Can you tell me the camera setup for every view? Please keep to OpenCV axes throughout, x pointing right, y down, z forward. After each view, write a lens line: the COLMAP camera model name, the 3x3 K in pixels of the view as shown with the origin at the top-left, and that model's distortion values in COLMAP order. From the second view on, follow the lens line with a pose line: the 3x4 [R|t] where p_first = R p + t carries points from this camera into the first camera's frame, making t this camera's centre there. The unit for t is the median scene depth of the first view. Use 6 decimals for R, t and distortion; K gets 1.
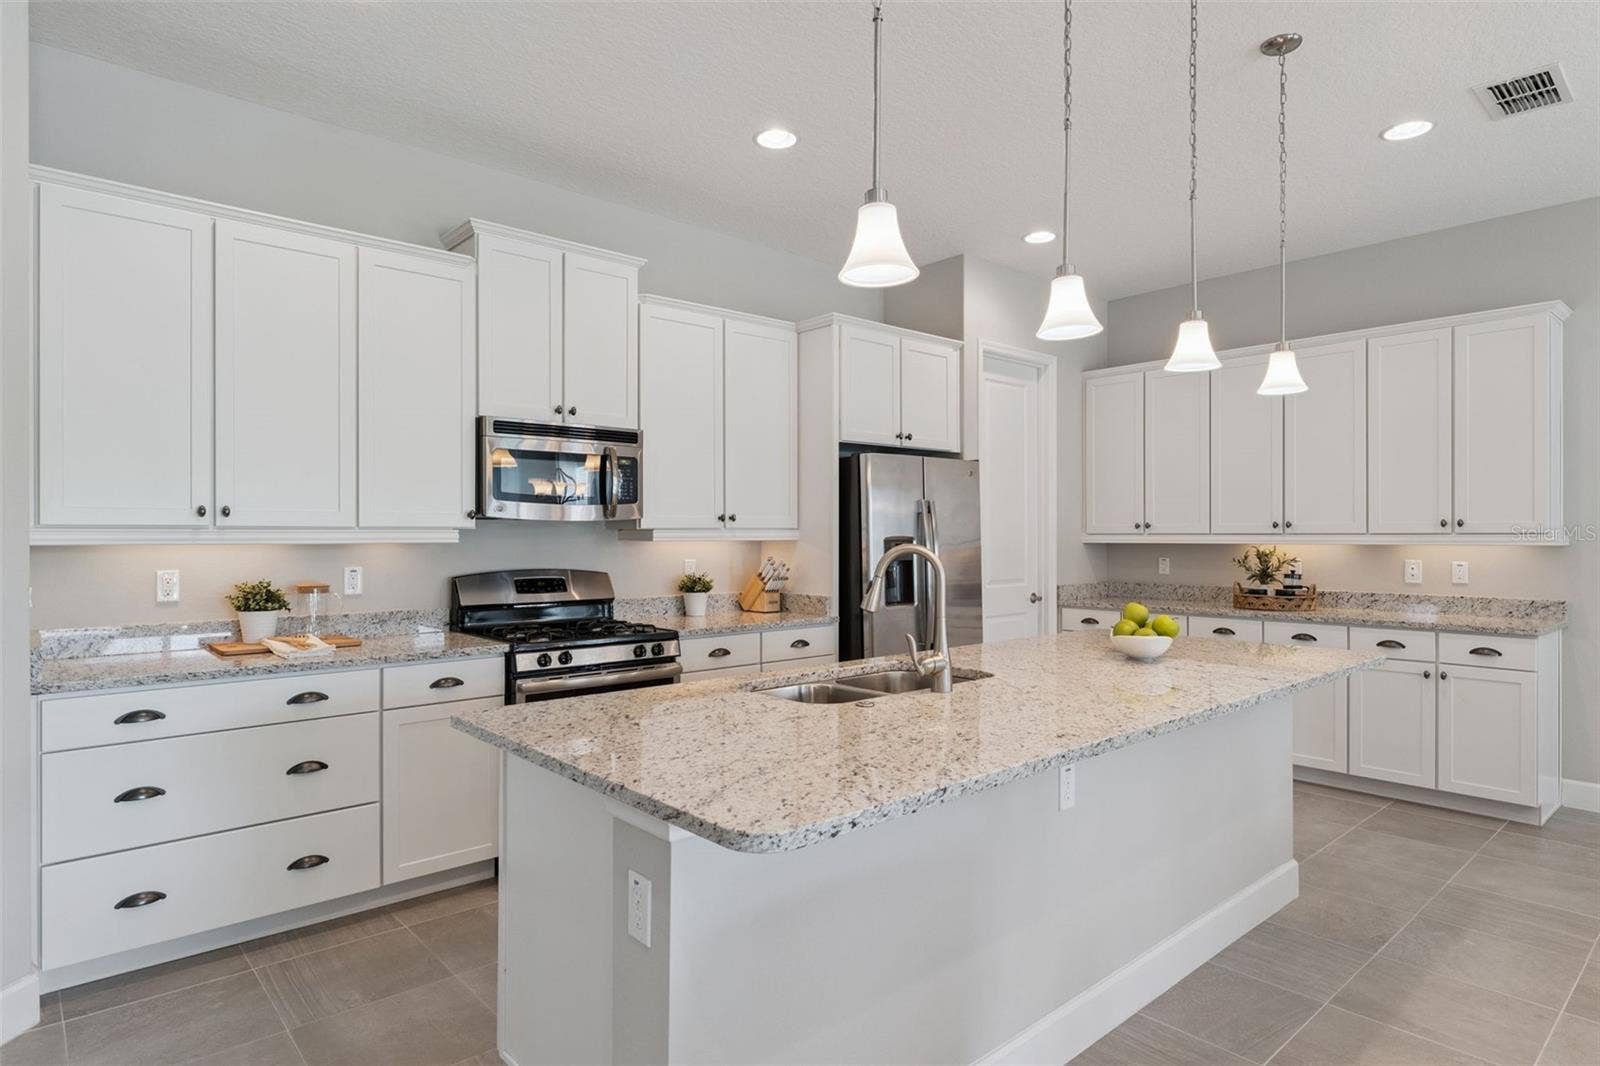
lens RADIAL K [[887.9, 0, 777.0], [0, 887.9, 531.7], [0, 0, 1]] dist [-0.000554, -0.000077]
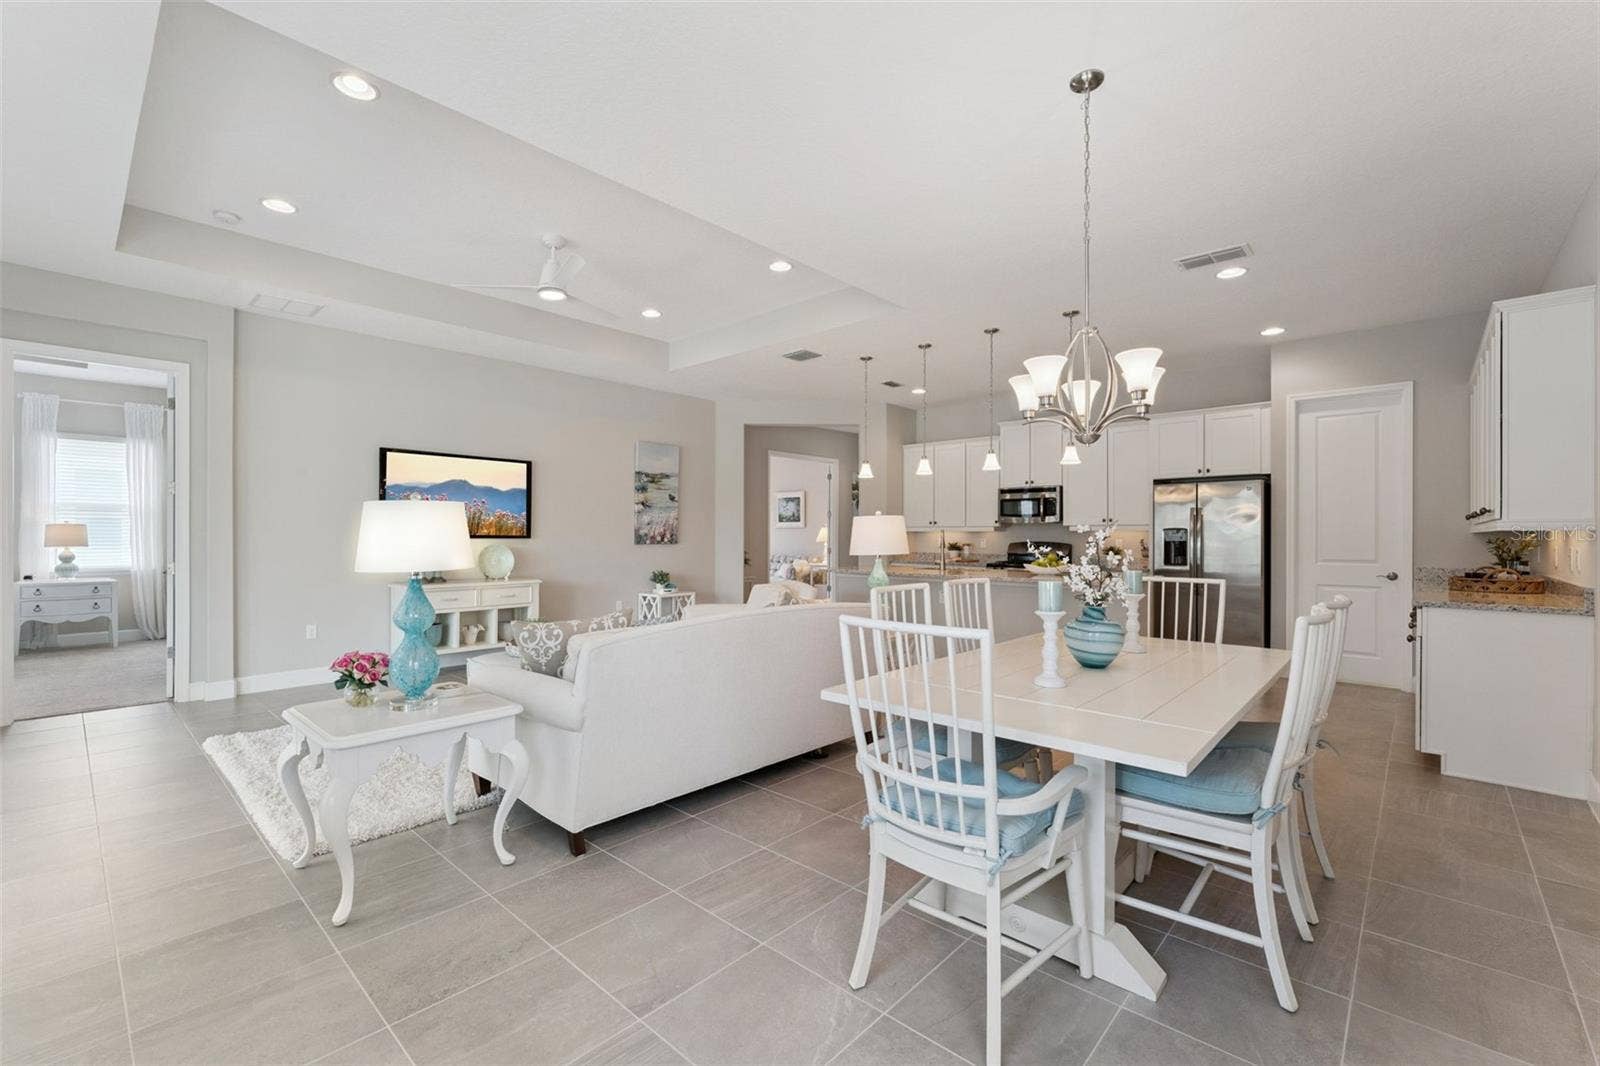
lens RADIAL K [[664.5, 0, 803.8], [0, 664.5, 536.0], [0, 0, 1]] dist [-0.001154, -0.000149]
pose [[0.121136, 0.002860, -0.992632, 1.569649], [0.002984, 0.999990, 0.003246, 0.016962], [0.992631, -0.003355, 0.121126, 0.068949]]
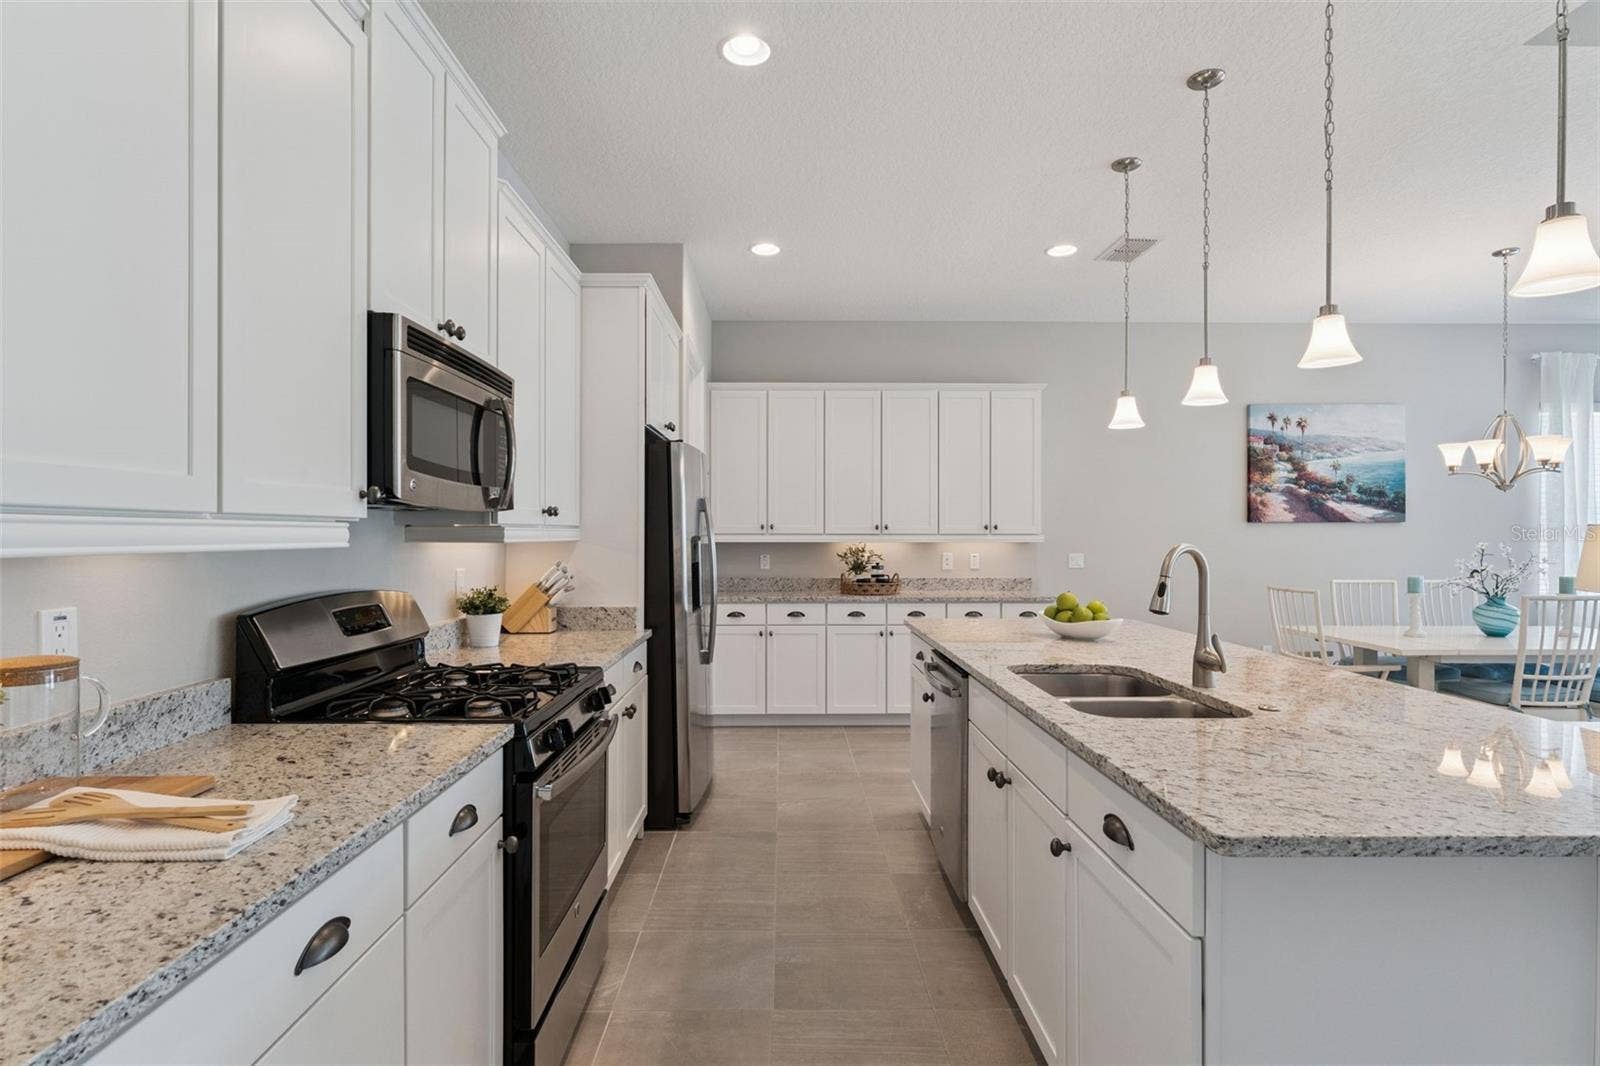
lens RADIAL K [[802.6, 0, 794.0], [0, 802.6, 536.3], [0, 0, 1]] dist [-0.000900, -0.000128]
pose [[0.645028, 0.001254, 0.764158, -0.471407], [-0.006219, 0.999974, 0.003608, 0.002372], [-0.764133, -0.007080, 0.645019, 0.429150]]
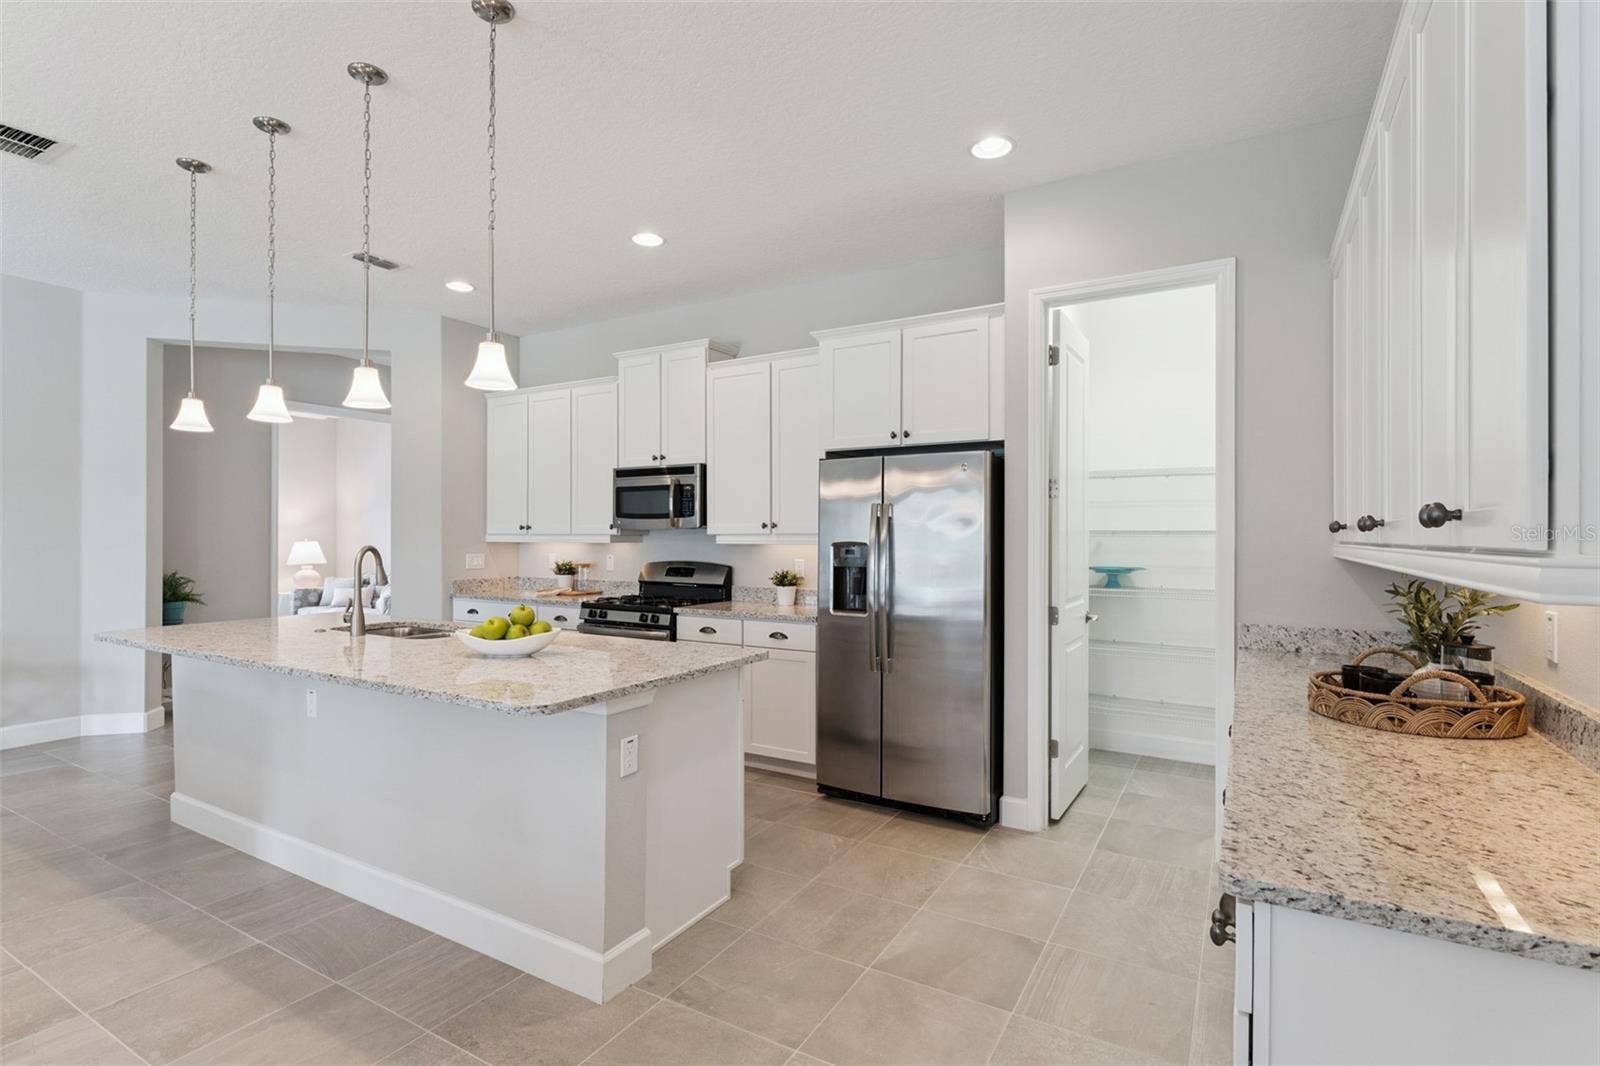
lens RADIAL K [[760.0, 0, 791.3], [0, 760.0, 534.7], [0, 0, 1]] dist [-0.001208, -0.000294]
pose [[0.322301, 0.000371, -0.946637, 1.003628], [0.001104, 0.999999, 0.000767, -0.003834], [0.946637, -0.001292, 0.322300, 0.740709]]
